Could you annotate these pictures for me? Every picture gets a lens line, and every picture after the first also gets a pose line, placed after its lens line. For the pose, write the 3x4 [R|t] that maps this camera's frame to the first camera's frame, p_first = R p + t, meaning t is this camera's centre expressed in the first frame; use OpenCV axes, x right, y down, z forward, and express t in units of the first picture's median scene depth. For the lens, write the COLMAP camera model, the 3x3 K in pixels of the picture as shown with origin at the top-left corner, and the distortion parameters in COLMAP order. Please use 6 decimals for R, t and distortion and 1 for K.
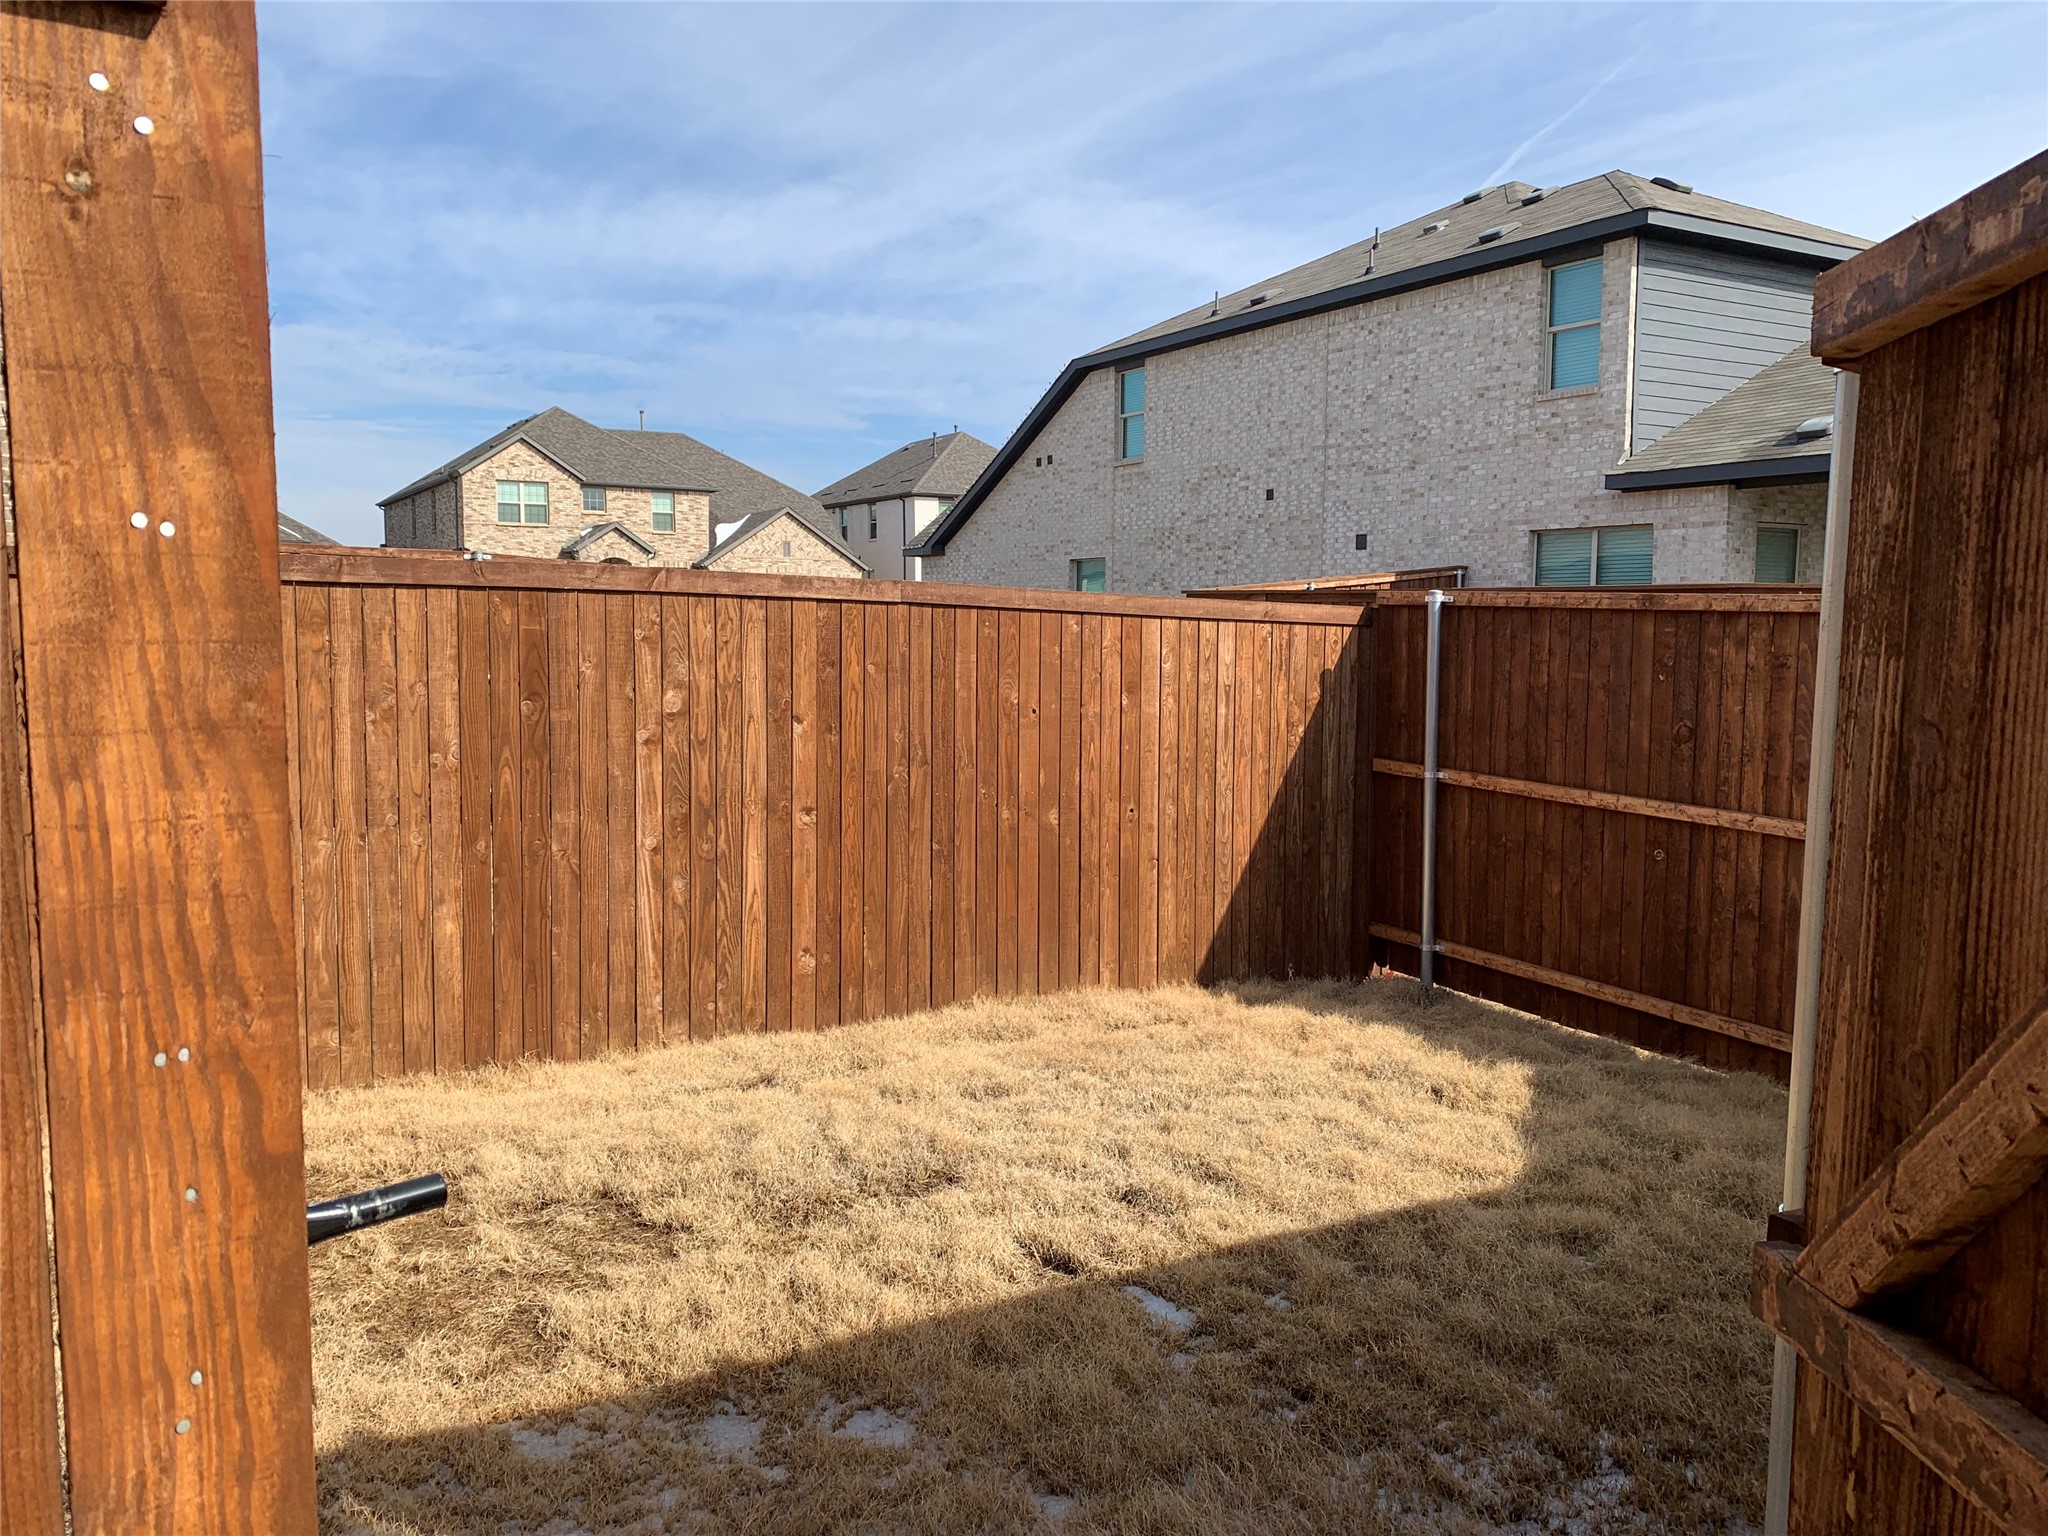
lens RADIAL K [[1536.6, 0, 1024.0], [0, 1536.6, 768.0], [0, 0, 1]] dist [0.020991, 0.006982]
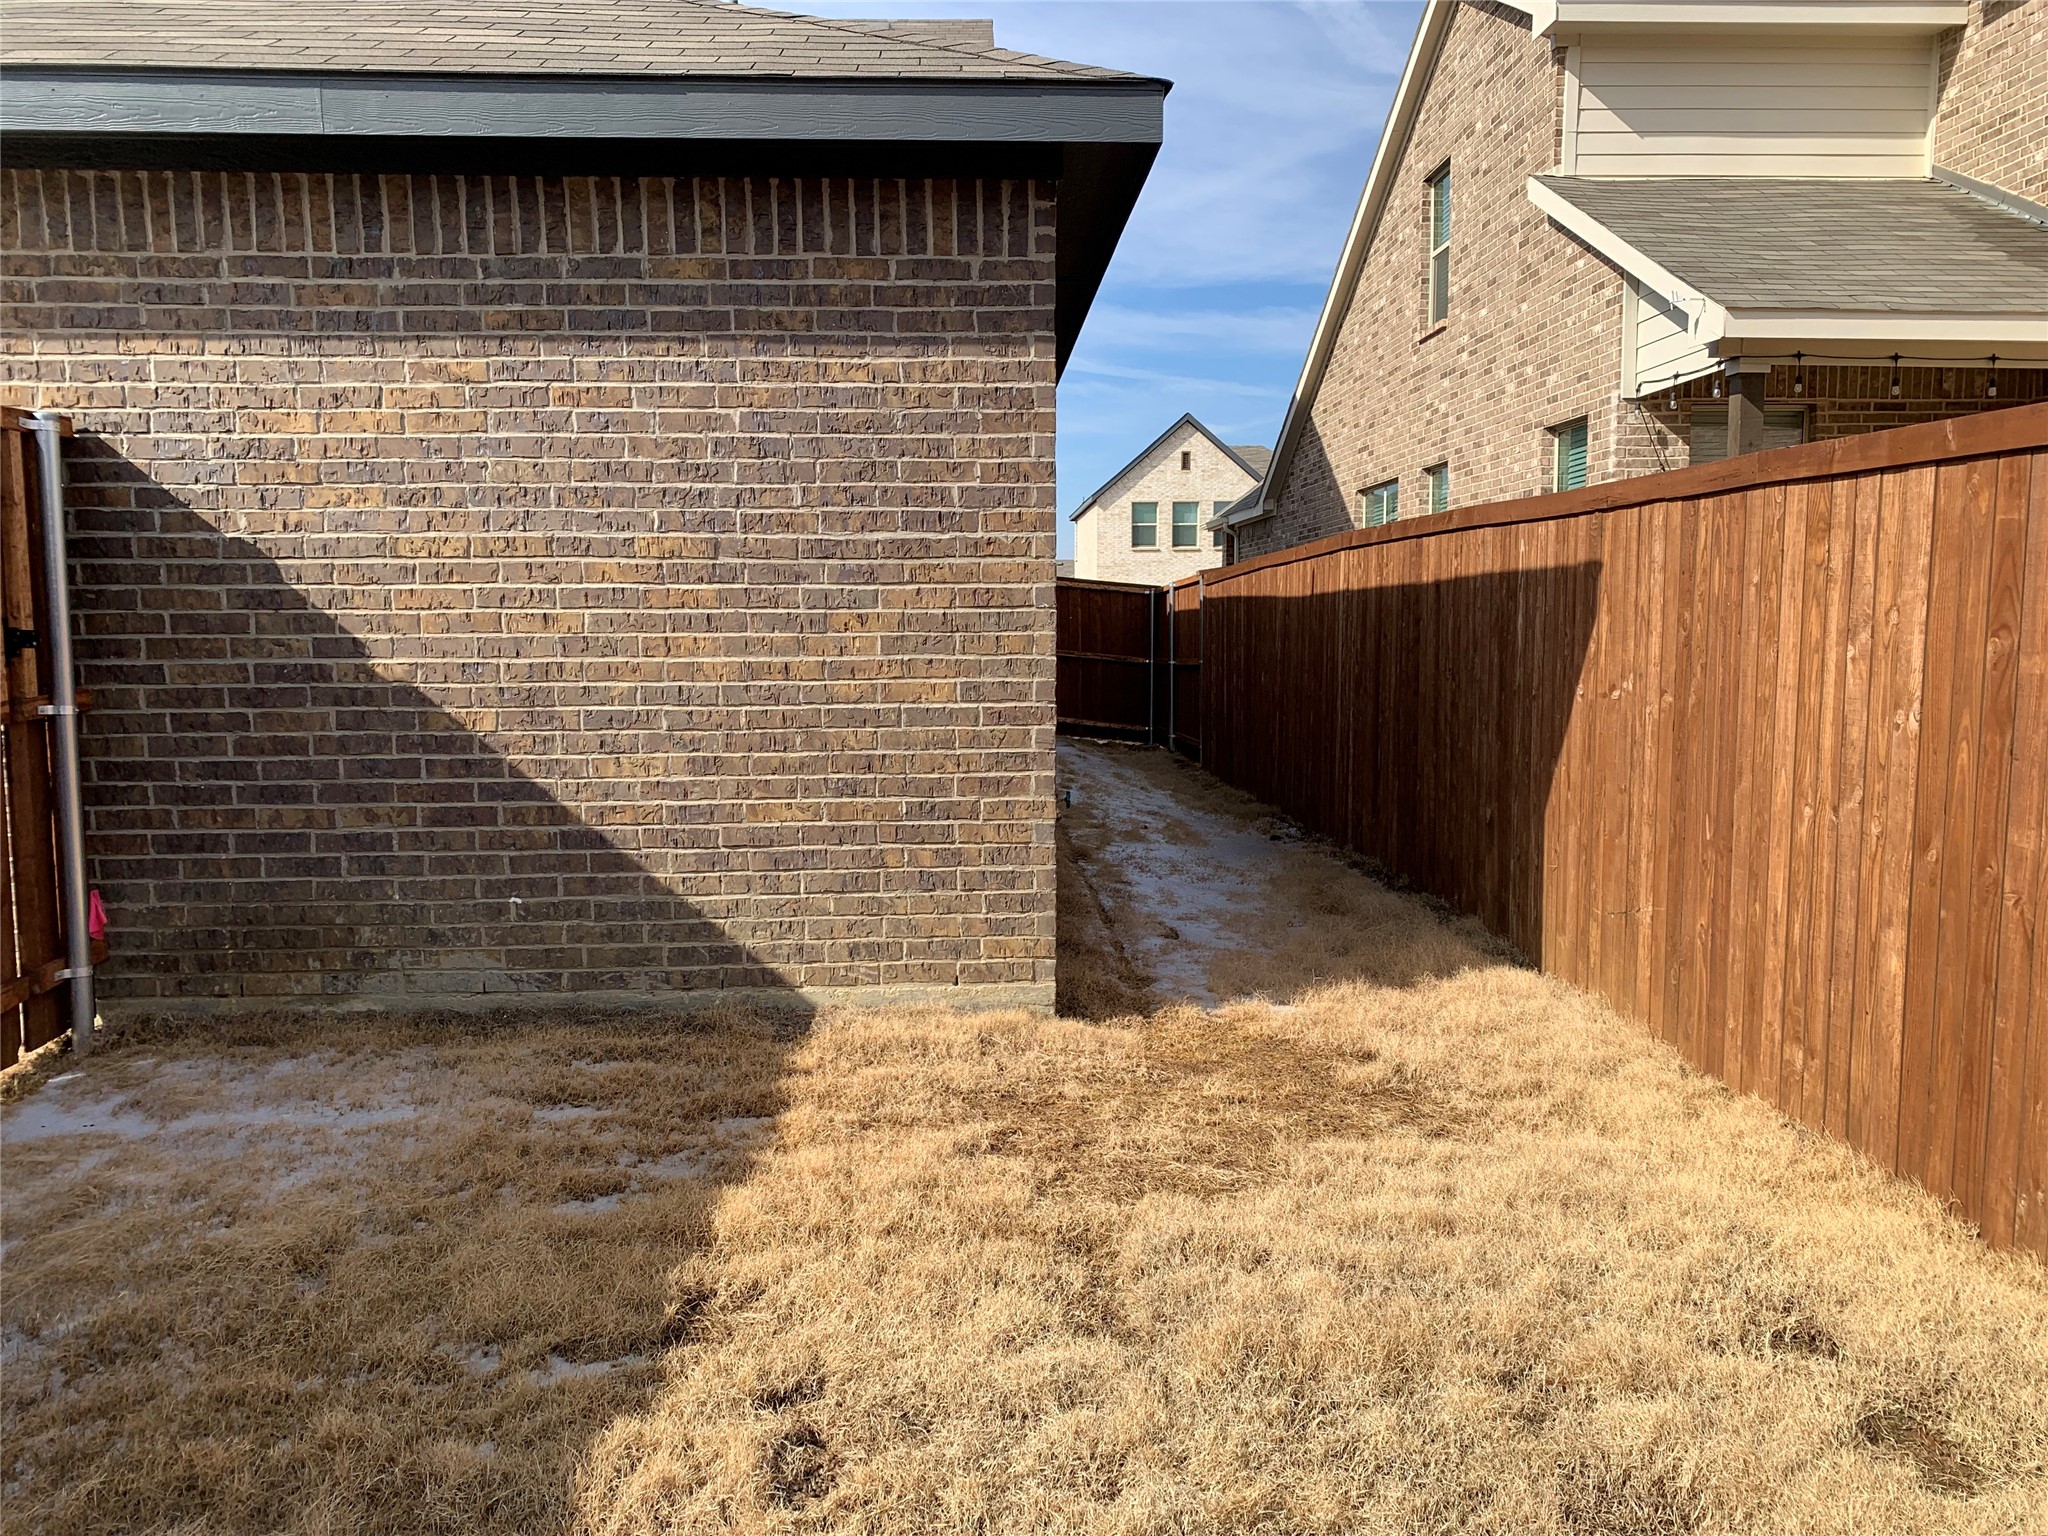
lens RADIAL K [[1536.6, 0, 1024.0], [0, 1536.6, 768.0], [0, 0, 1]] dist [0.020991, 0.006982]
pose [[-0.438426, 0.084671, -0.894770, 0.415842], [-0.089249, 0.986530, 0.137085, -0.043733], [0.894325, 0.139959, -0.424964, 0.946590]]
